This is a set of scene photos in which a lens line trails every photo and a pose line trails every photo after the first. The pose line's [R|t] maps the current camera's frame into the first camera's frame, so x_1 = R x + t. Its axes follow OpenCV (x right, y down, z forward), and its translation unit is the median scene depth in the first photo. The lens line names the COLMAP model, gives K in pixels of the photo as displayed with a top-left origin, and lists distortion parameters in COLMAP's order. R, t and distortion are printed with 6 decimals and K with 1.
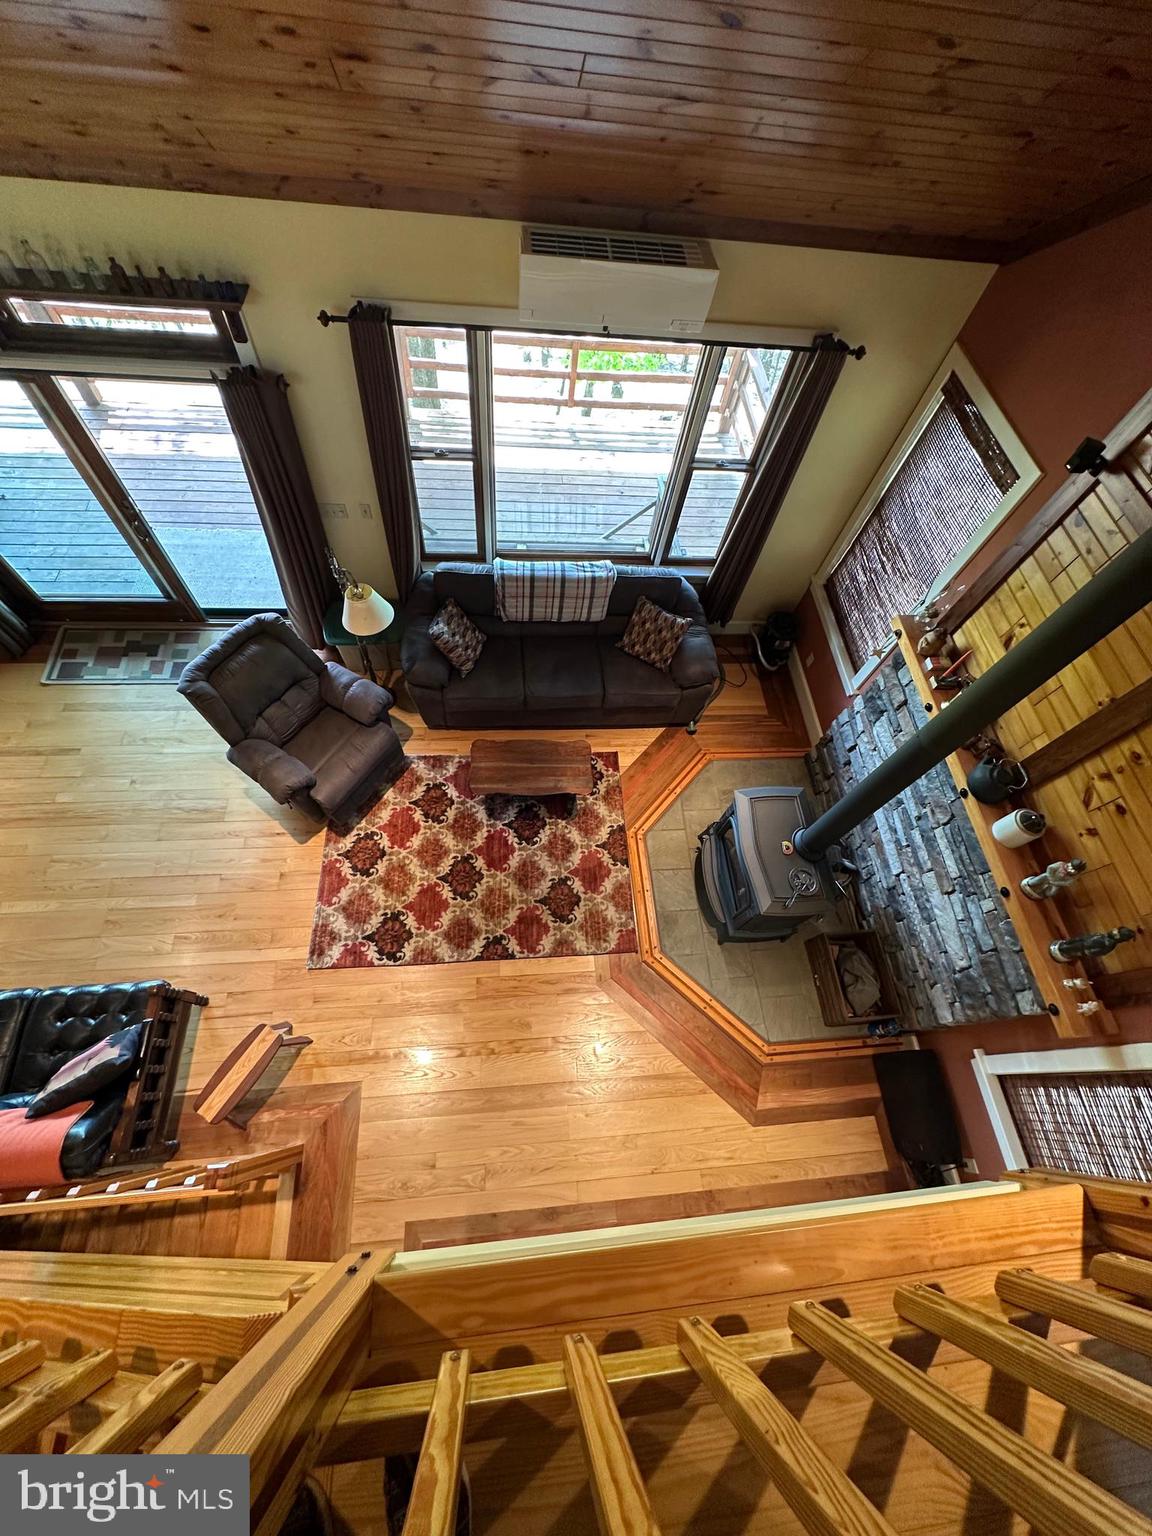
lens RADIAL K [[613.9, 0, 568.9], [0, 613.9, 767.7], [0, 0, 1]] dist [-0.003193, 0.001327]
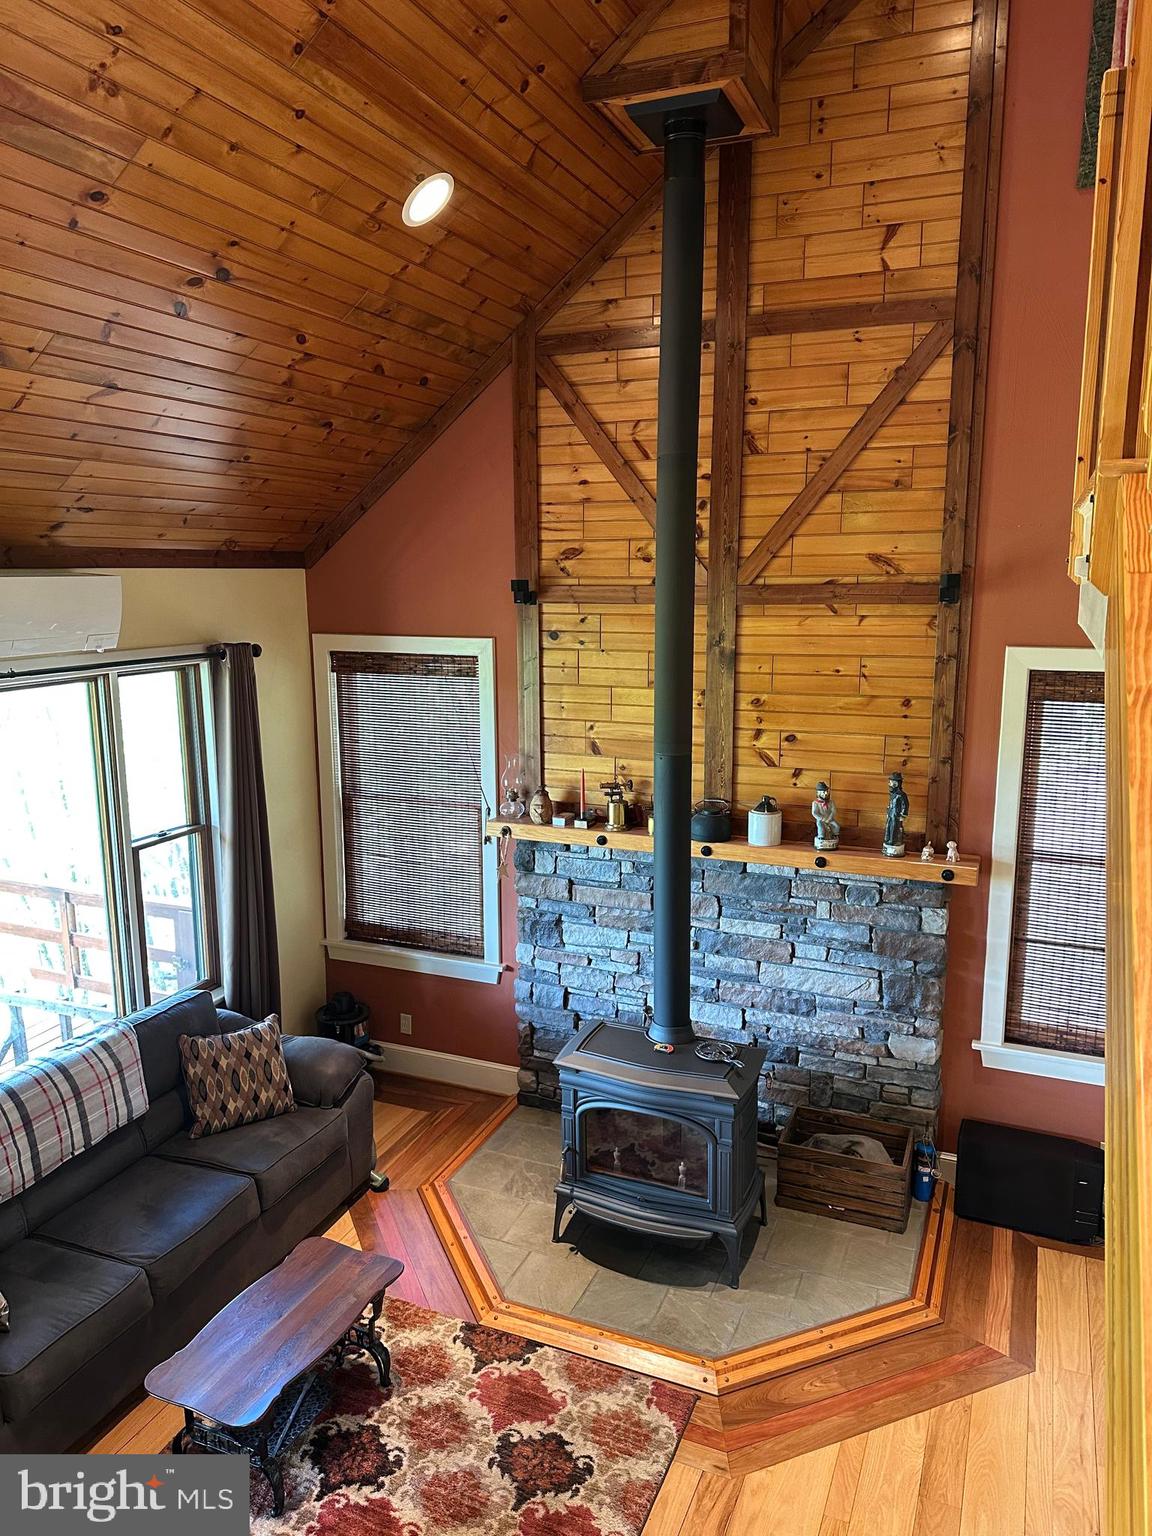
lens RADIAL K [[1101.1, 0, 563.2], [0, 1101.1, 759.4], [0, 0, 1]] dist [0.082734, -0.088666]
pose [[0.462913, -0.245751, 0.851656, -0.602206], [0.806135, 0.516244, -0.289204, 0.202991], [-0.368590, 0.820426, 0.437084, 0.191658]]
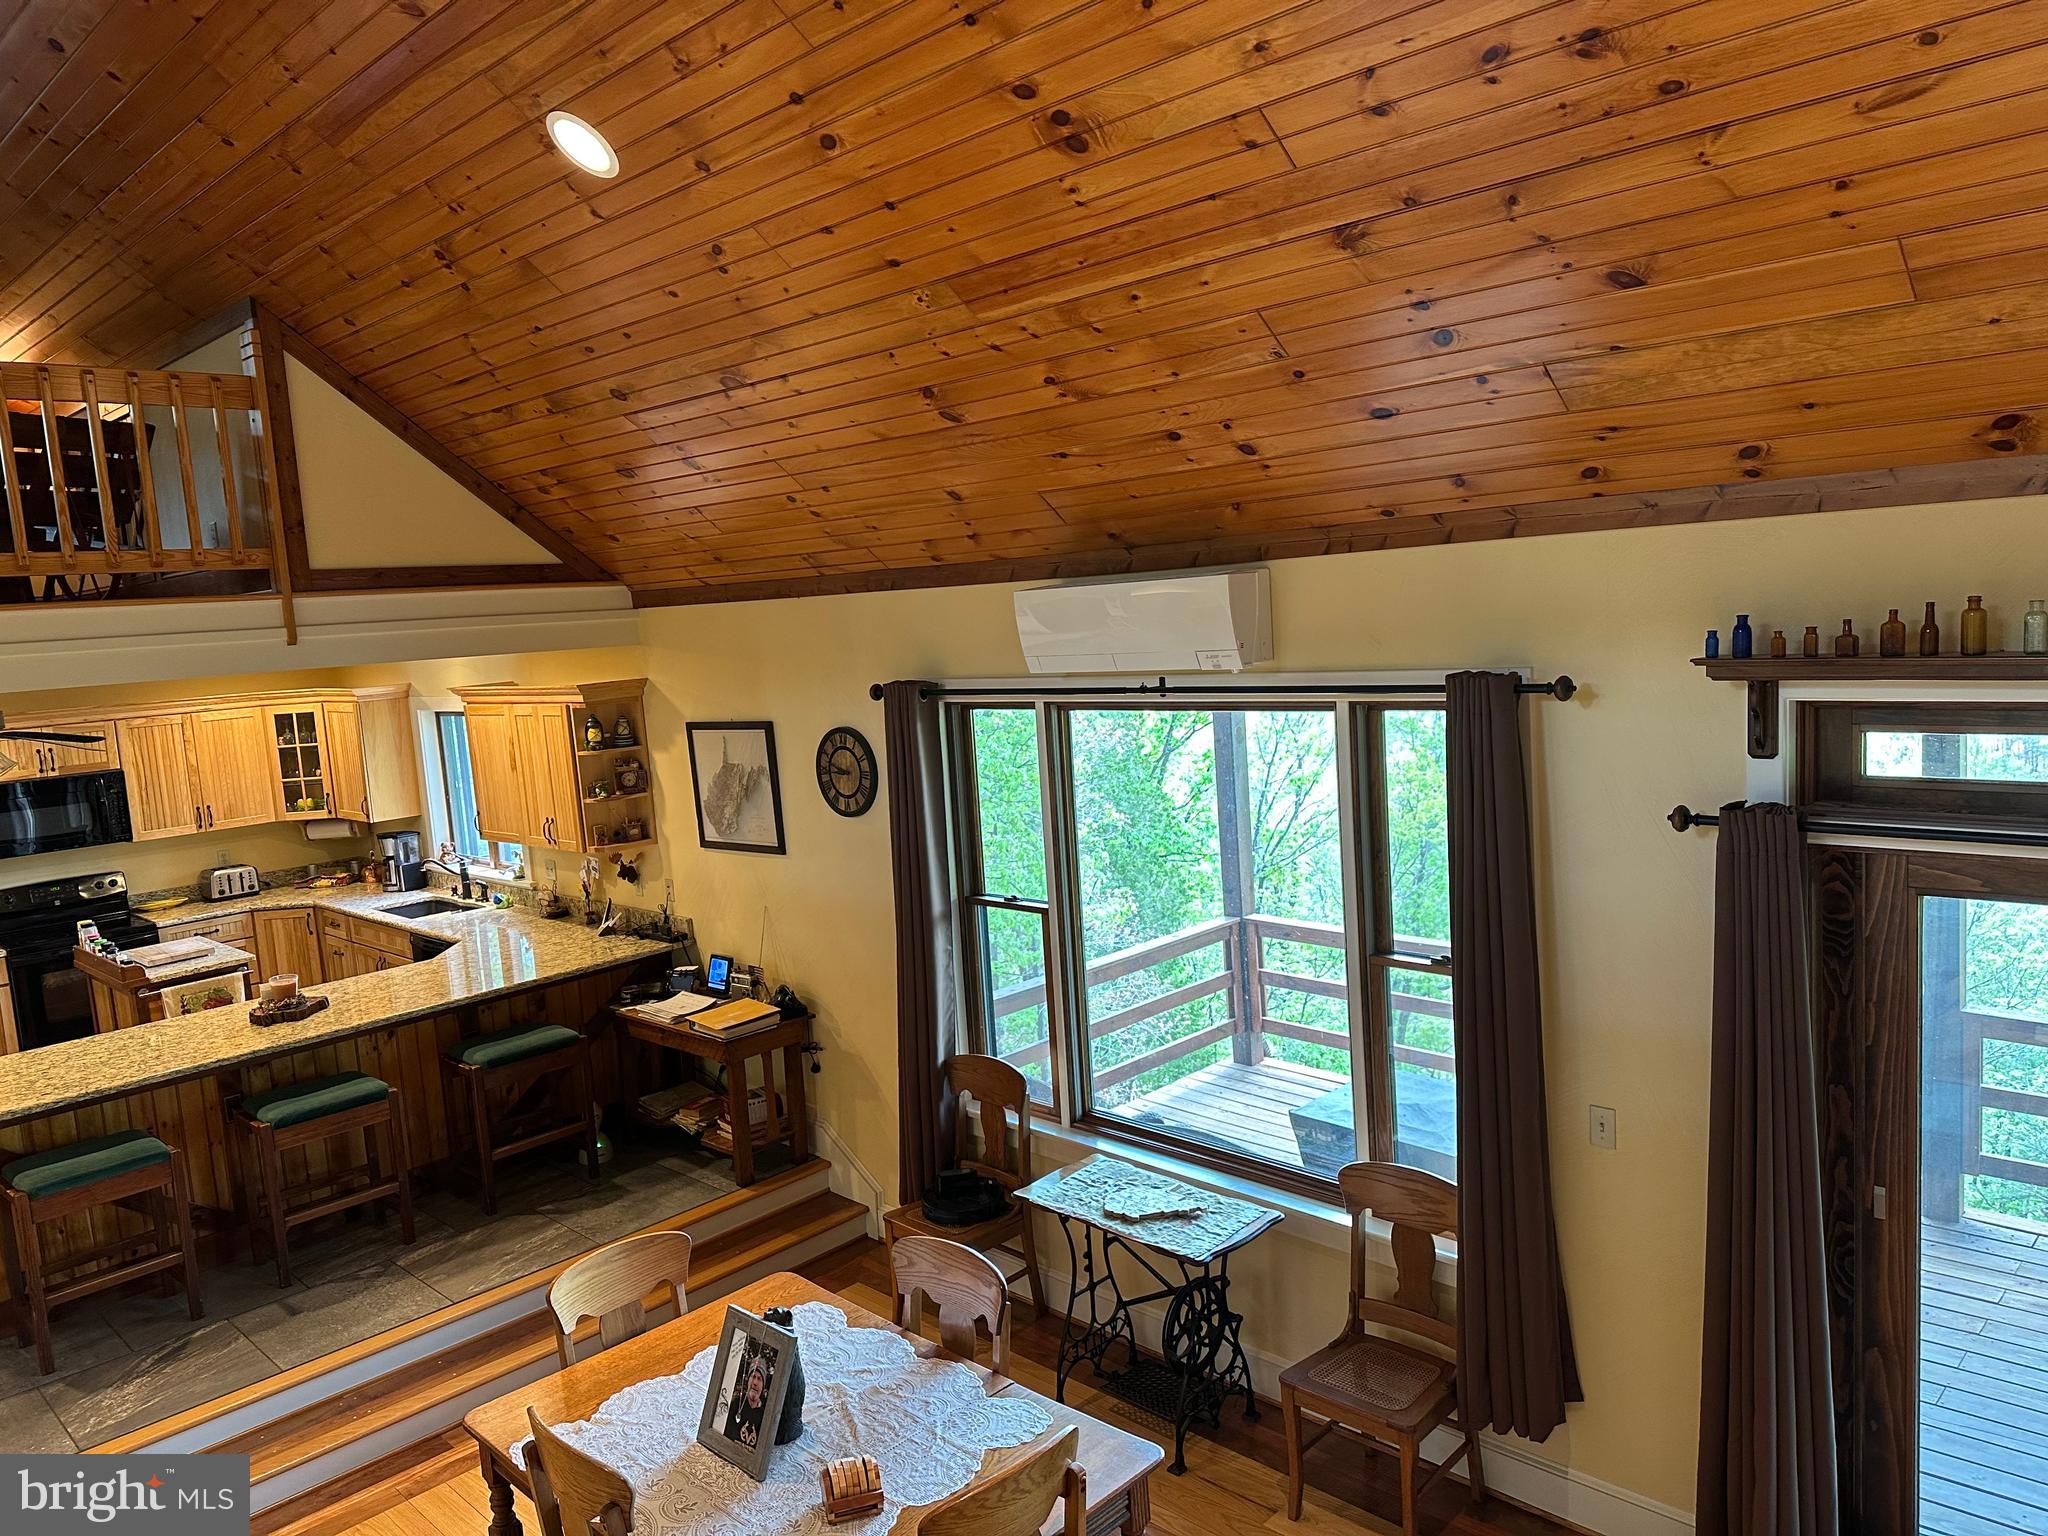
lens RADIAL K [[1468.2, 0, 1026.4], [0, 1468.2, 763.6], [0, 0, 1]] dist [0.082734, -0.088666]
pose [[0.644483, -0.052288, -0.762829, 0.918654], [-0.603498, 0.577811, -0.549477, 0.204295], [0.469502, 0.814494, 0.340834, 0.362696]]
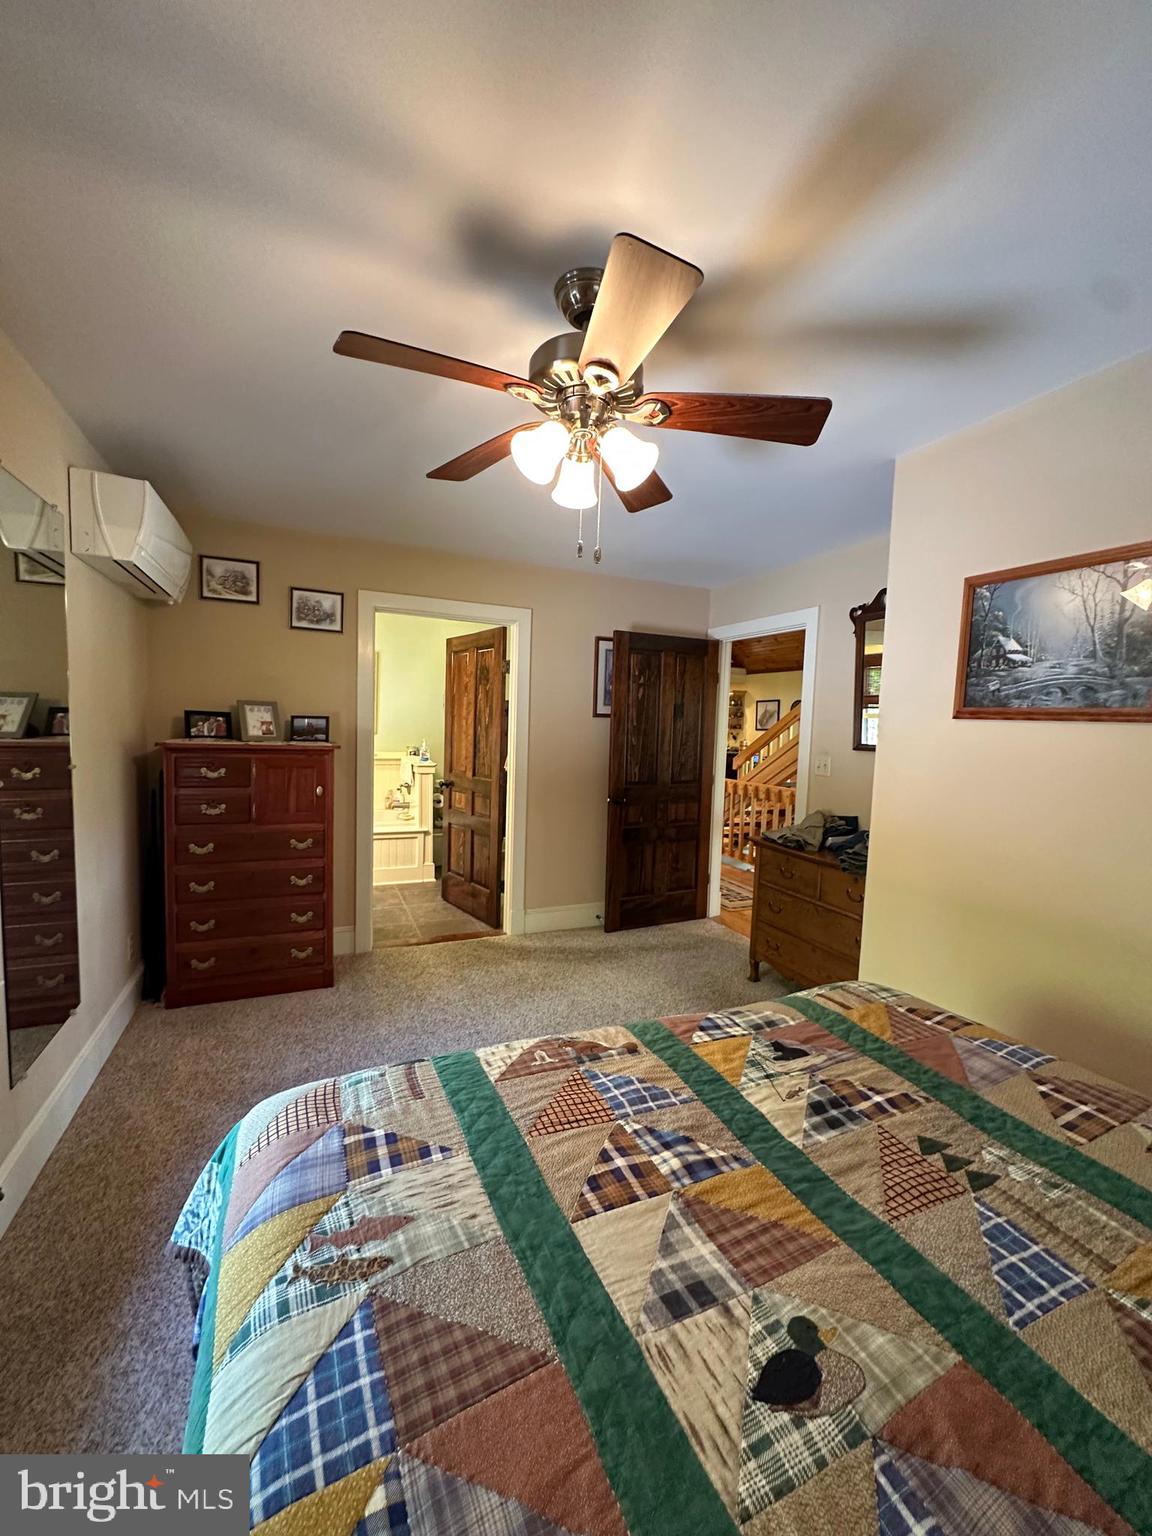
lens RADIAL K [[613.9, 0, 577.2], [0, 613.9, 767.9], [0, 0, 1]] dist [-0.003193, 0.001327]
pose [[0.330218, -0.014230, -0.943798, 1.754677], [-0.832412, 0.467028, -0.298287, 1.076320], [0.445025, 0.884128, 0.142376, 0.216628]]
